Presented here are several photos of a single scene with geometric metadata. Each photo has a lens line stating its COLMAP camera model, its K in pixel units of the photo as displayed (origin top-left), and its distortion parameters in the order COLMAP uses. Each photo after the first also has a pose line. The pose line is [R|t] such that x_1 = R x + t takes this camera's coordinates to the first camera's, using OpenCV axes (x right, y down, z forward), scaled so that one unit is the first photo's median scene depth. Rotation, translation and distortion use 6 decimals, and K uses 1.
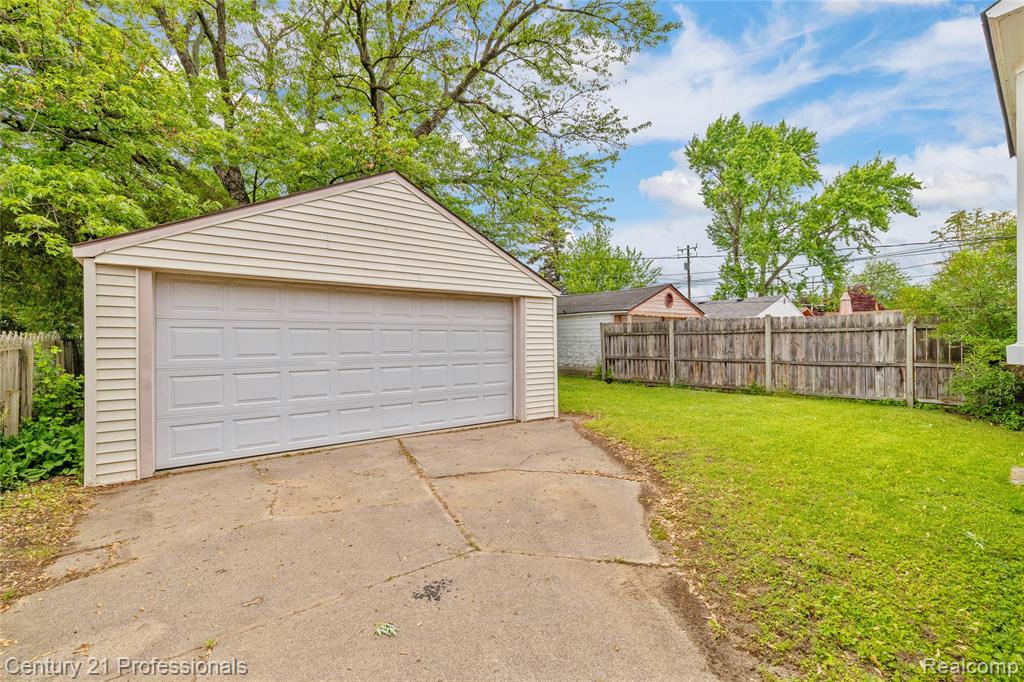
lens RADIAL K [[436.2, 0, 495.3], [0, 436.2, 335.0], [0, 0, 1]] dist [0.002544, 0.000164]
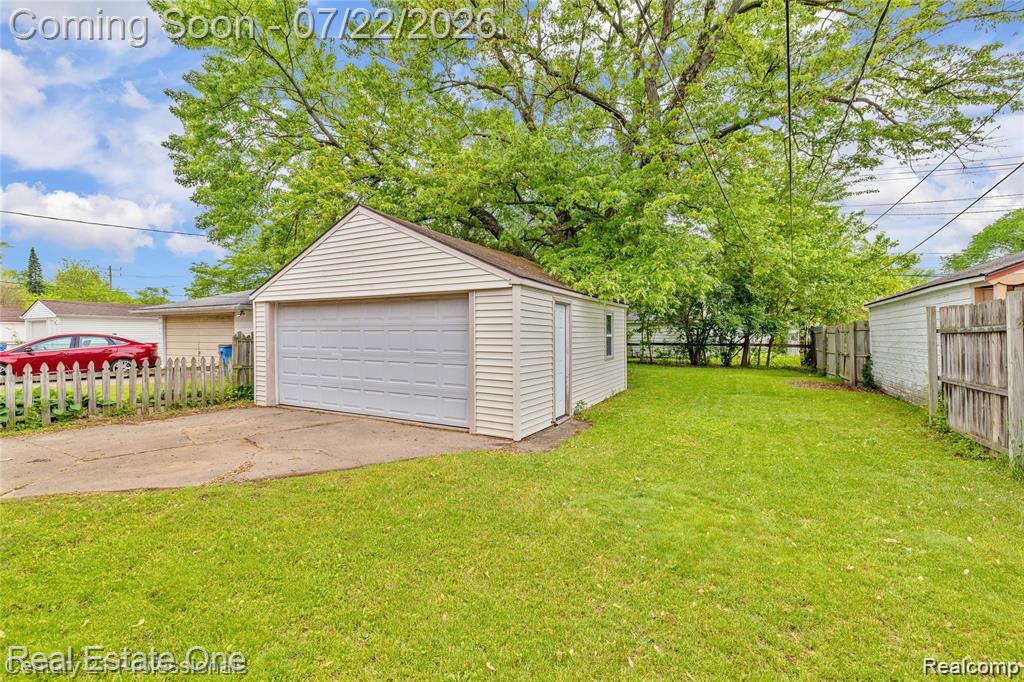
lens RADIAL K [[436.2, 0, 505.3], [0, 436.2, 339.5], [0, 0, 1]] dist [0.002544, 0.000164]
pose [[0.420431, 0.004700, -0.907312, 0.945665], [-0.000573, 0.999988, 0.004915, 0.006327], [0.907324, -0.001546, 0.420429, 0.734242]]
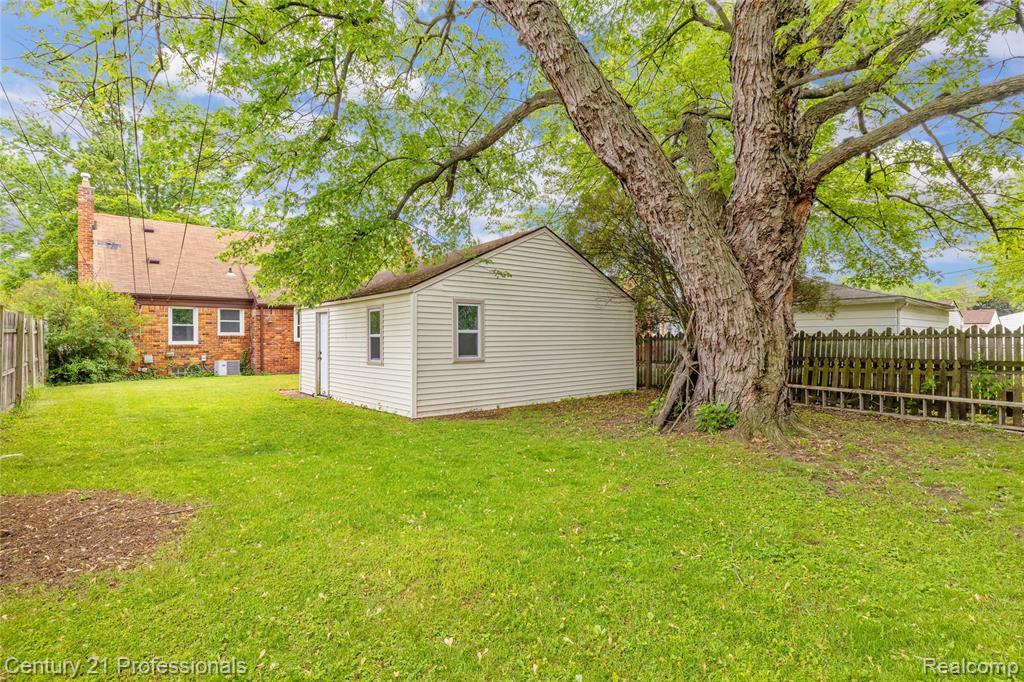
lens RADIAL K [[516.1, 0, 528.6], [0, 516.1, 344.9], [0, 0, 1]] dist [0.004572, 0.000777]
pose [[-0.989055, 0.004784, -0.147467, -0.333043], [0.003509, 0.999954, 0.008905, 0.013757], [0.147503, 0.008290, -0.989027, 2.978548]]
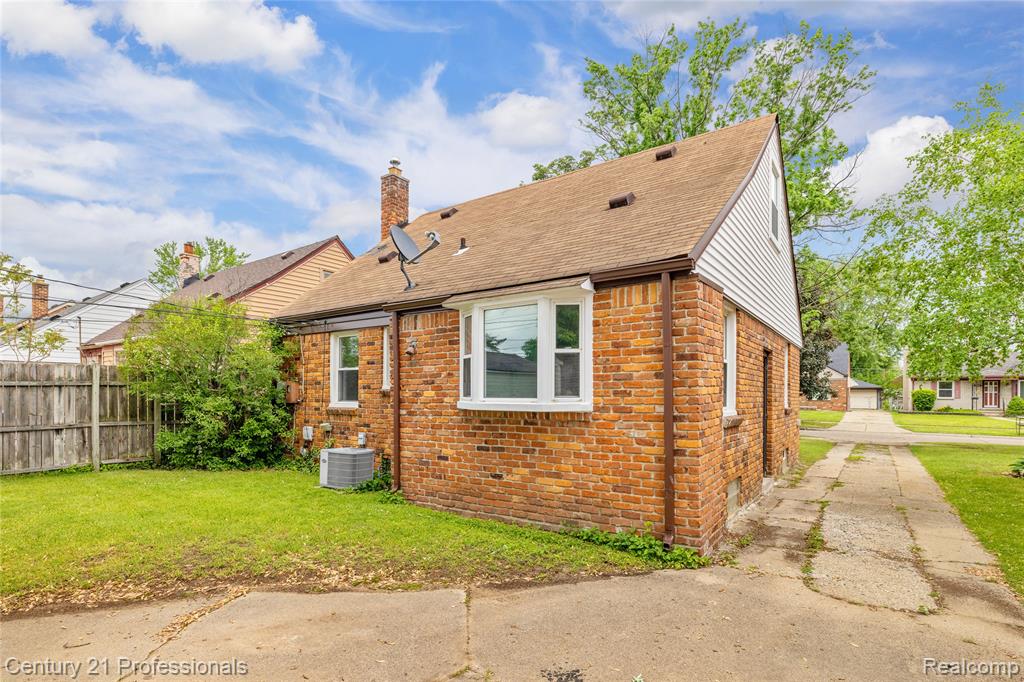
lens RADIAL K [[516.1, 0, 553.7], [0, 516.1, 387.9], [0, 0, 1]] dist [0.004572, 0.000777]
pose [[-0.341420, 0.014353, 0.939801, -0.379347], [-0.016175, 0.999646, -0.021143, -0.000782], [-0.939772, -0.022420, -0.341067, 0.457840]]
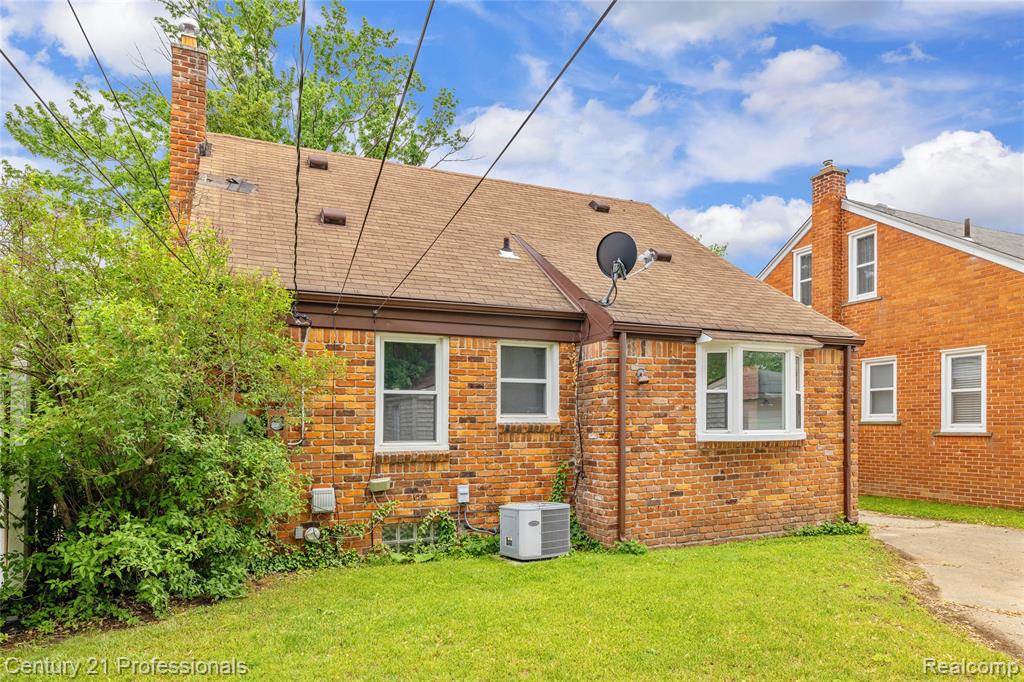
lens RADIAL K [[616.7, 0, 467.8], [0, 616.7, 420.4], [0, 0, 1]] dist [-0.004100, -0.000517]
pose [[-0.977198, 0.011010, 0.212046, 0.571092], [0.007098, 0.999791, -0.019197, -0.000807], [-0.212213, -0.017254, -0.977071, 1.341810]]
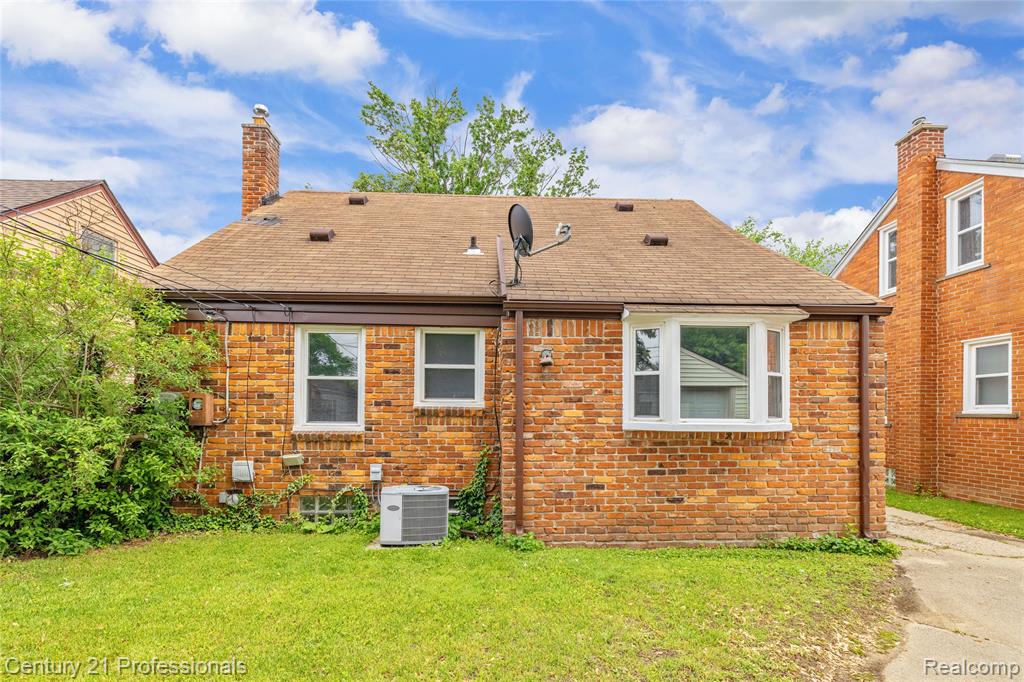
lens RADIAL K [[436.2, 0, 503.8], [0, 436.2, 404.5], [0, 0, 1]] dist [0.002544, 0.000164]
pose [[-0.835807, 0.007989, 0.548965, 0.229637], [-0.013002, 0.999326, -0.034339, 0.003962], [-0.548869, -0.035838, -0.835139, 0.924508]]
